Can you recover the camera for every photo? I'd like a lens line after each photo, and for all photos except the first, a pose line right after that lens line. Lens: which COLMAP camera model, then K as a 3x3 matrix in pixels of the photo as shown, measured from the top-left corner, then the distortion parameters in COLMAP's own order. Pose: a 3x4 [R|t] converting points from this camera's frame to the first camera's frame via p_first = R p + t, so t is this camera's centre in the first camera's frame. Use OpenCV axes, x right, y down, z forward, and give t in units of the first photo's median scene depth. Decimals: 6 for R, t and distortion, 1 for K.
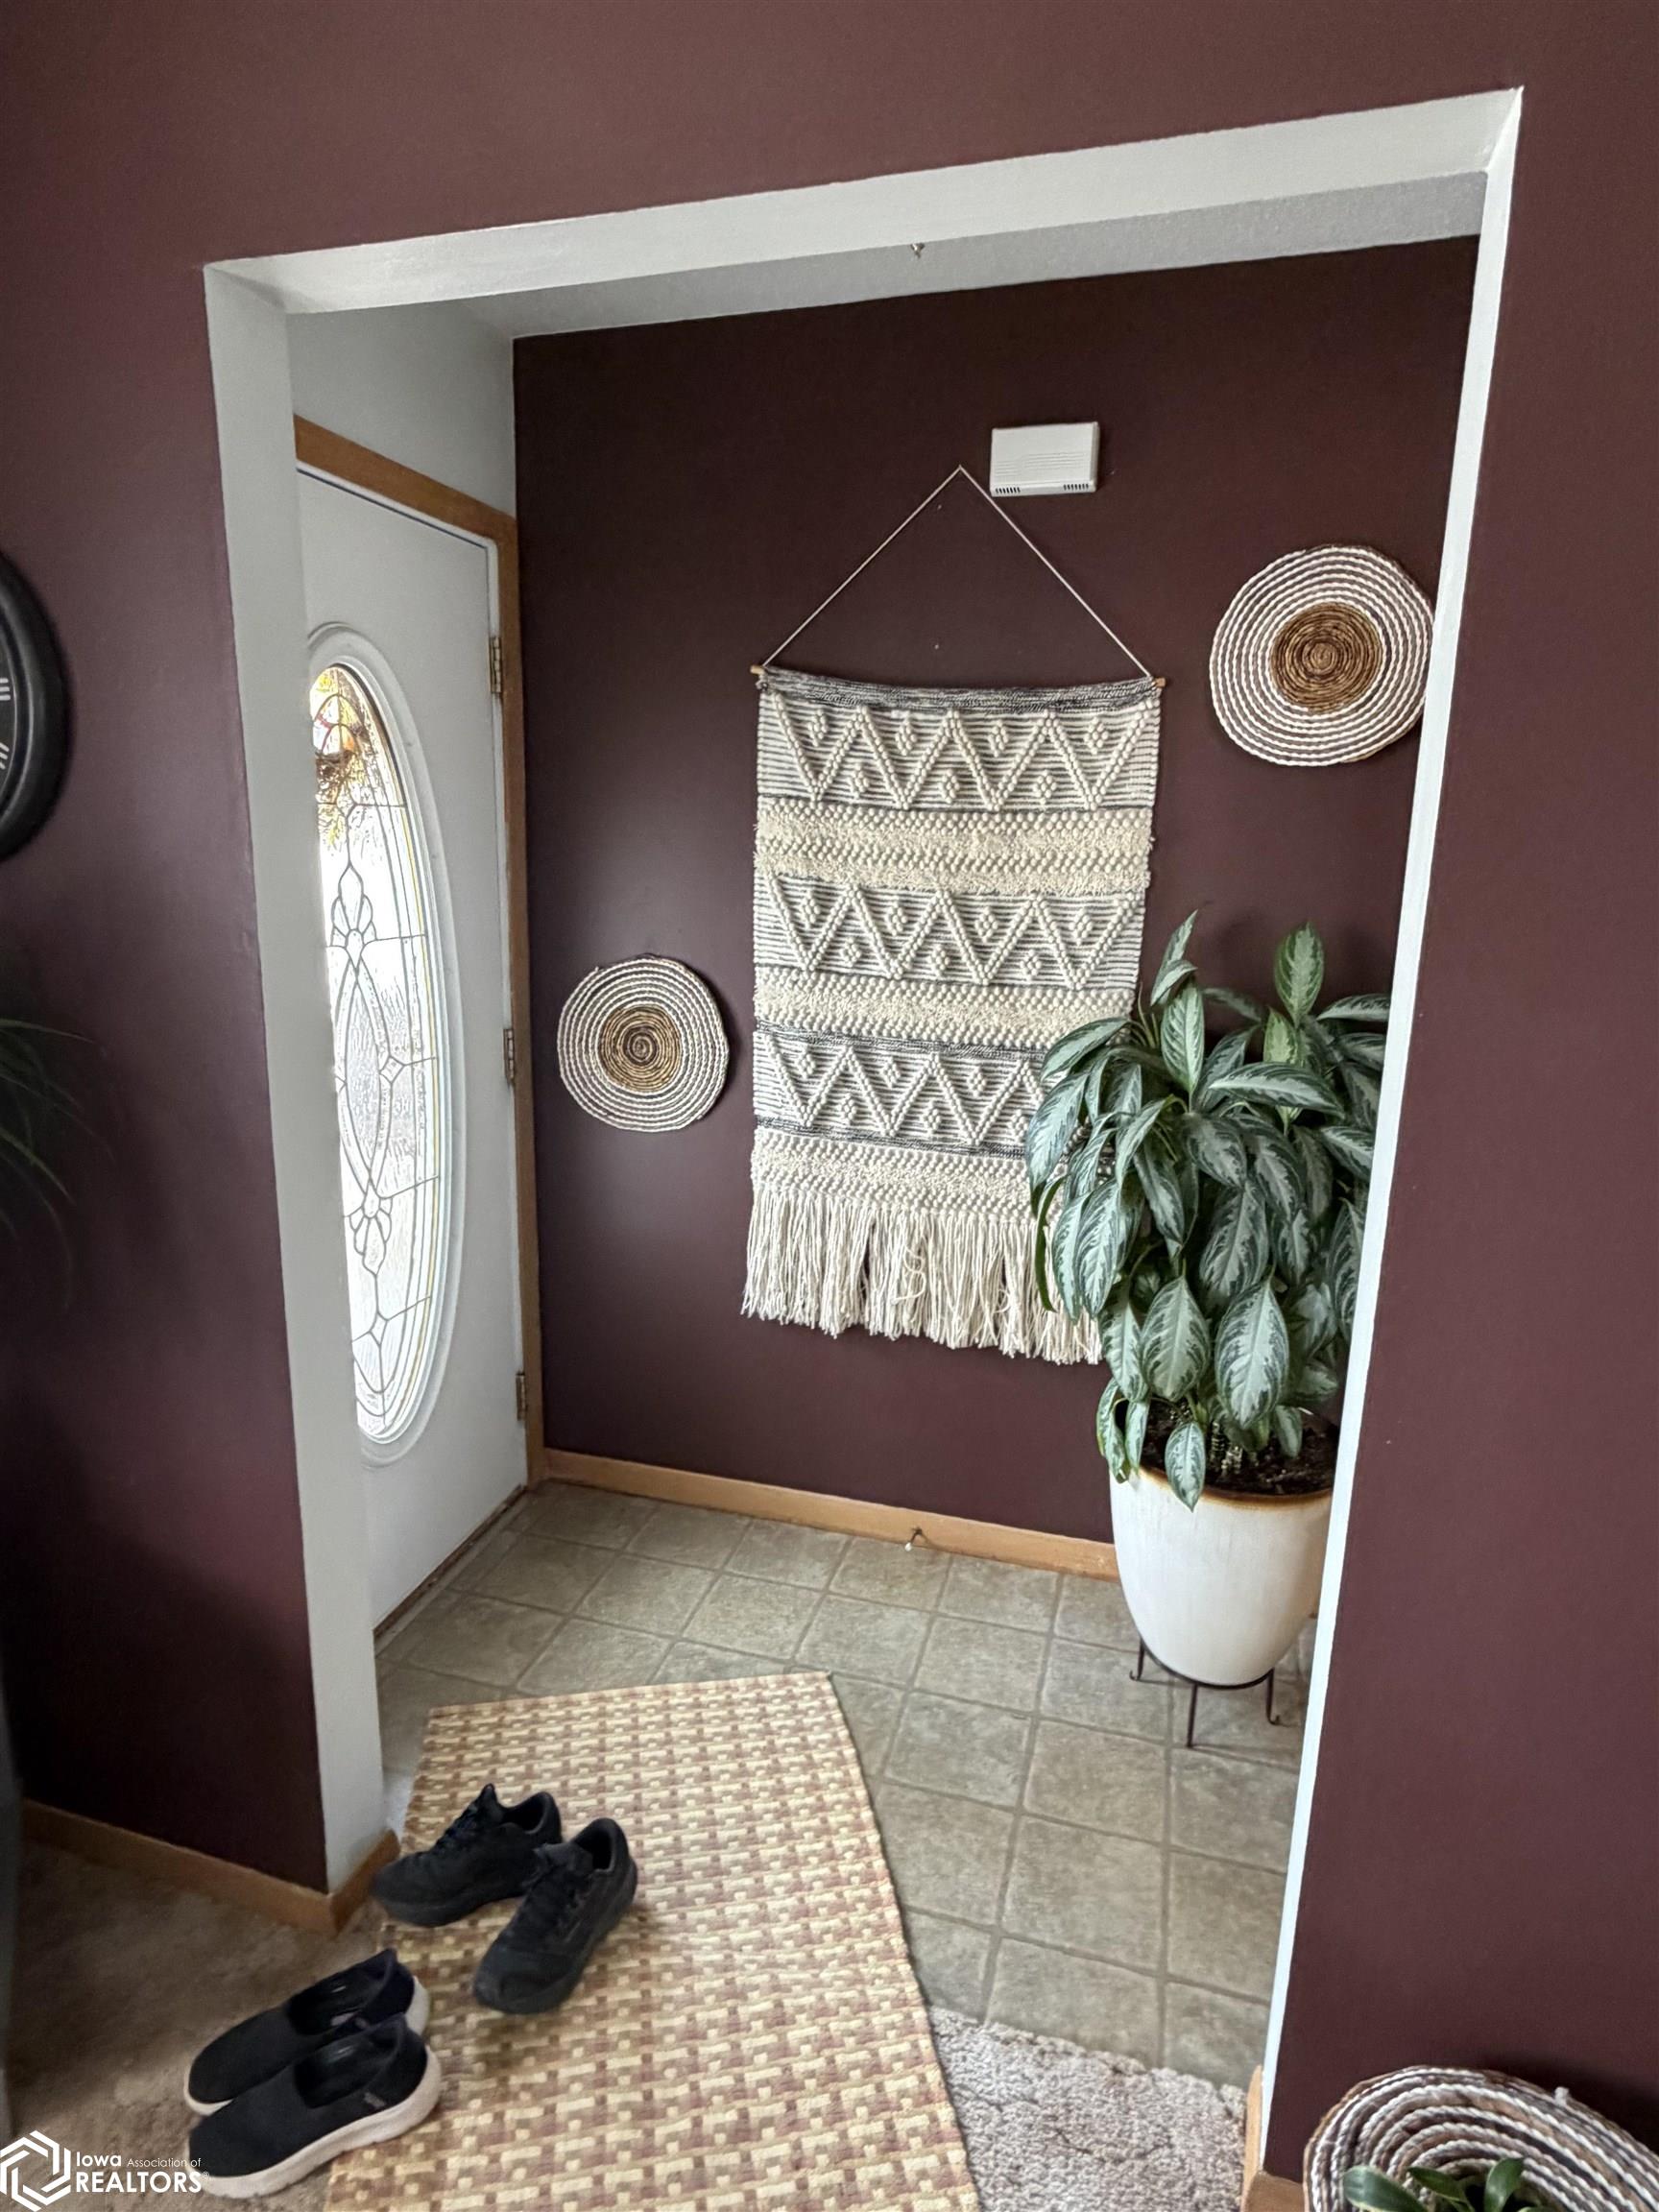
lens RADIAL K [[1225.1, 0, 818.9], [0, 1225.1, 1106.1], [0, 0, 1]] dist [-0.001708, -0.001071]
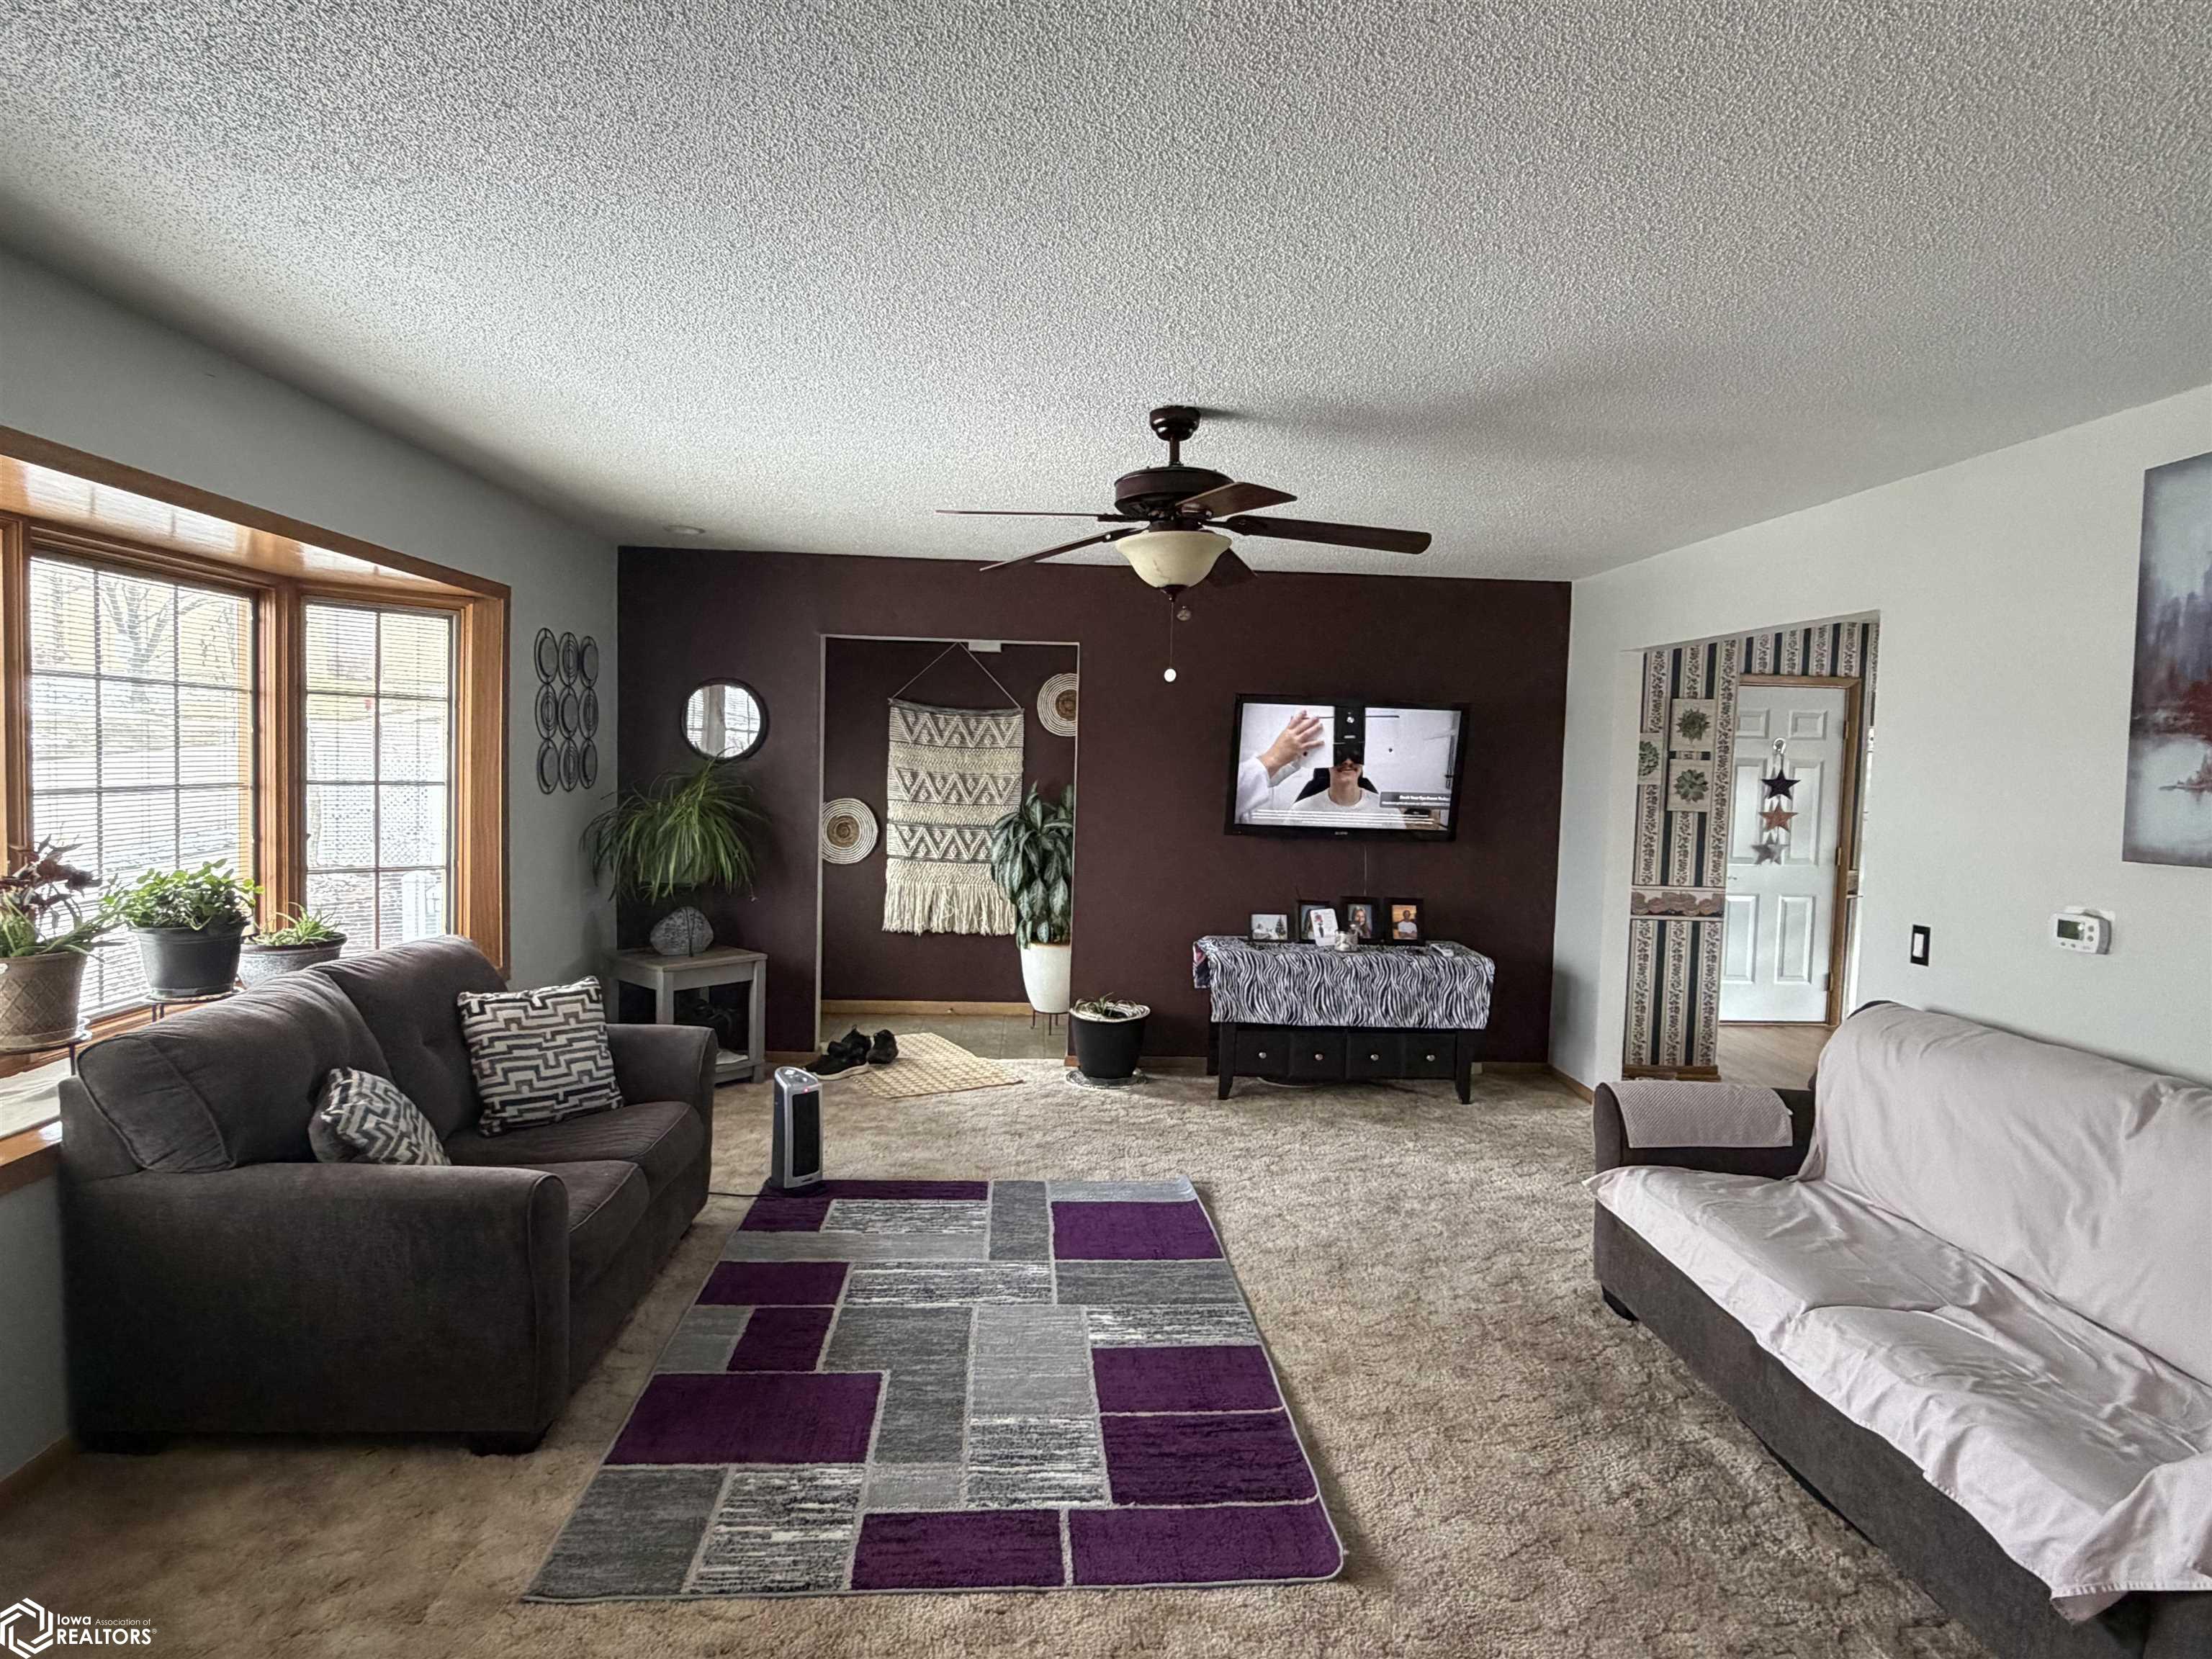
lens RADIAL K [[1225.1, 0, 1094.8], [0, 1225.1, 828.5], [0, 0, 1]] dist [-0.001708, -0.001071]
pose [[0.943861, -0.010862, 0.330165, -0.561825], [0.061504, 0.987762, -0.143330, 0.401833], [-0.324567, 0.155590, 0.932978, -1.857011]]
